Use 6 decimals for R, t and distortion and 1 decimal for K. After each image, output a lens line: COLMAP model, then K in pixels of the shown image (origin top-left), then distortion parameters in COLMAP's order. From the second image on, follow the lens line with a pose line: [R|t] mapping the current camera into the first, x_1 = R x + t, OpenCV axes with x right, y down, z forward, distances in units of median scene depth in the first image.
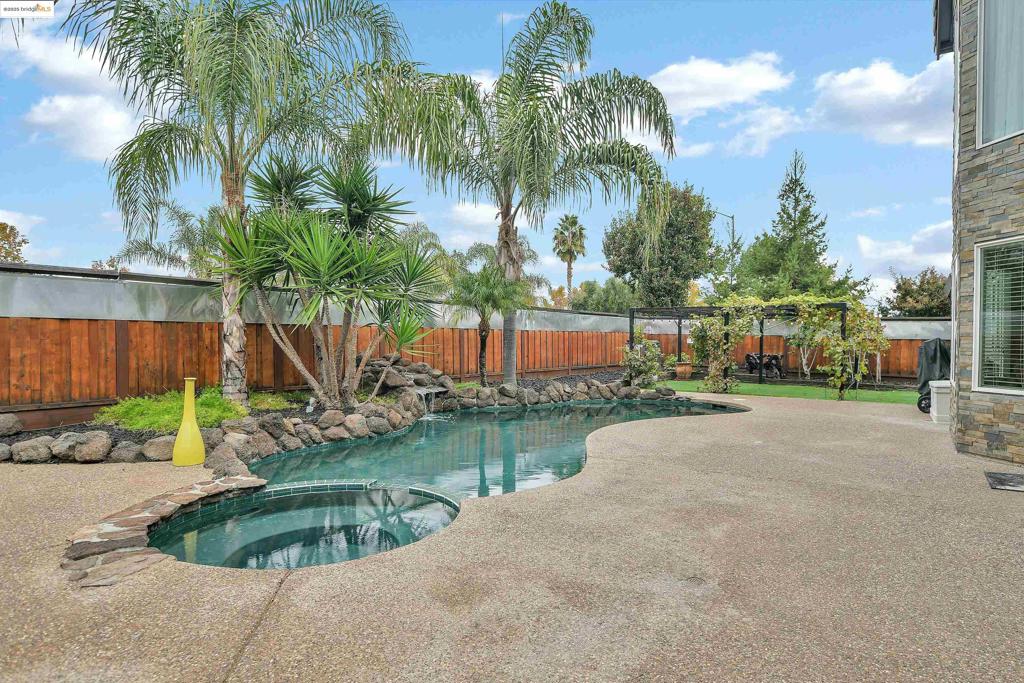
lens RADIAL K [[559.6, 0, 510.8], [0, 559.6, 292.6], [0, 0, 1]] dist [0.004819, -0.000873]
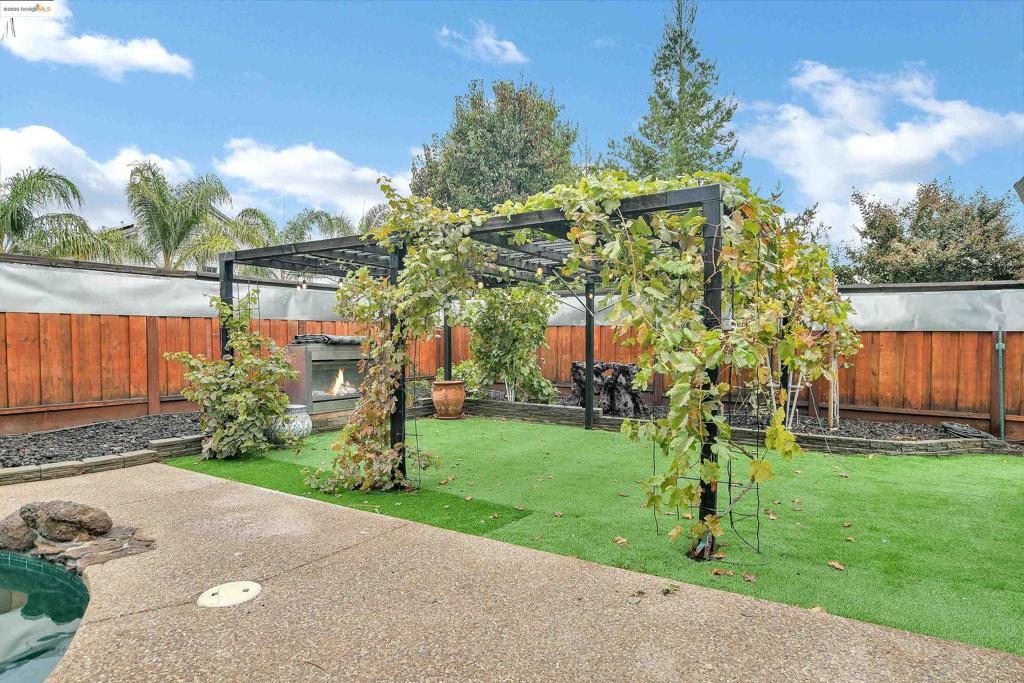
lens RADIAL K [[559.6, 0, 501.8], [0, 559.6, 289.6], [0, 0, 1]] dist [0.004819, -0.000873]
pose [[0.998599, 0.000115, 0.052911, 0.350008], [0.000205, 0.999982, -0.006050, 0.050364], [-0.052911, 0.006052, 0.998581, 0.539750]]
